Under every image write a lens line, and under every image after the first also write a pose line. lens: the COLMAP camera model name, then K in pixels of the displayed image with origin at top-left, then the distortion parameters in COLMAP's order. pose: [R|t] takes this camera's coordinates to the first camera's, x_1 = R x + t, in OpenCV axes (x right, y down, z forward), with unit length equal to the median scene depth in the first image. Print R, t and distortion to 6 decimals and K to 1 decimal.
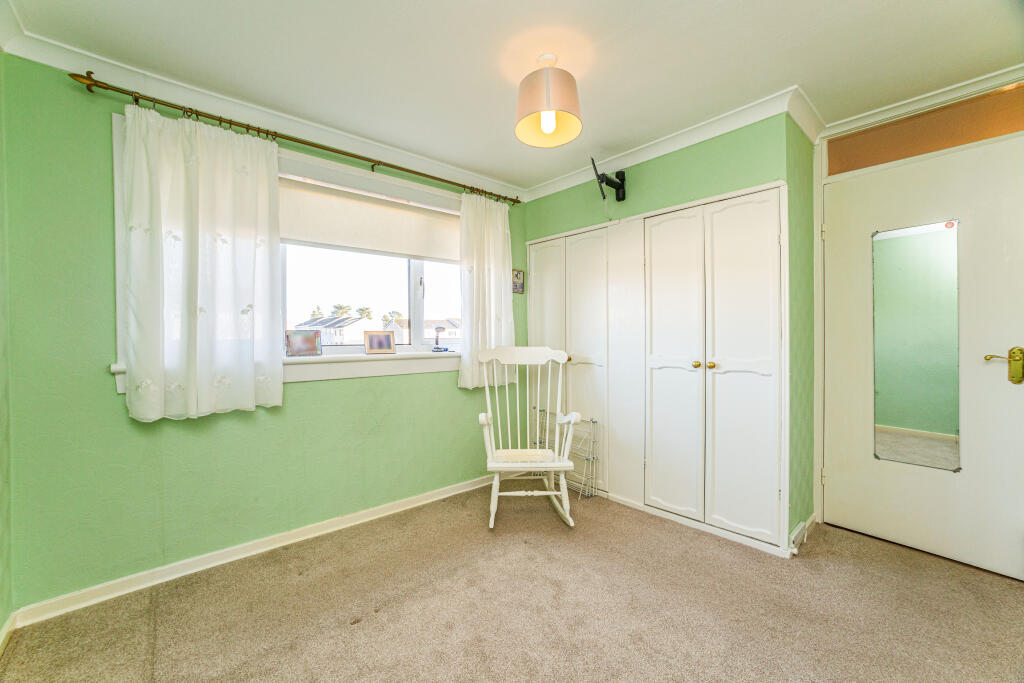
lens RADIAL K [[425.7, 0, 512.0], [0, 425.7, 341.5], [0, 0, 1]] dist [-0.037770, 0.000224]
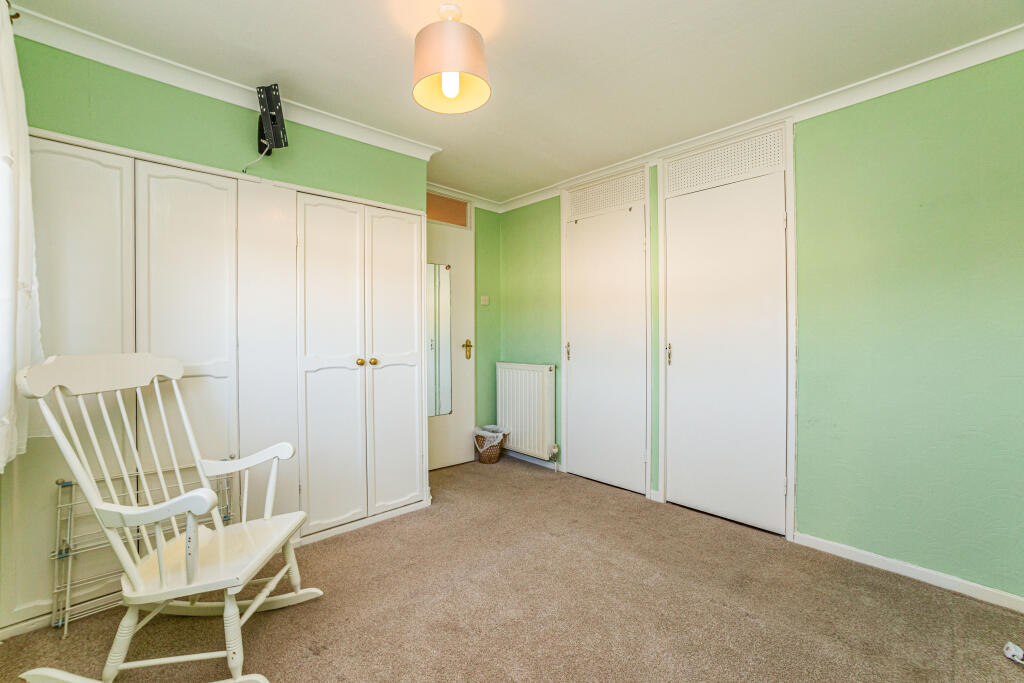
lens RADIAL K [[420.6, 0, 512.0], [0, 420.6, 341.5], [0, 0, 1]] dist [-0.000780, 0.000119]
pose [[-0.011691, -0.013870, 0.999835, -0.568931], [0.018176, 0.999736, 0.014081, -0.002214], [-0.999766, 0.018338, -0.011436, 0.660727]]
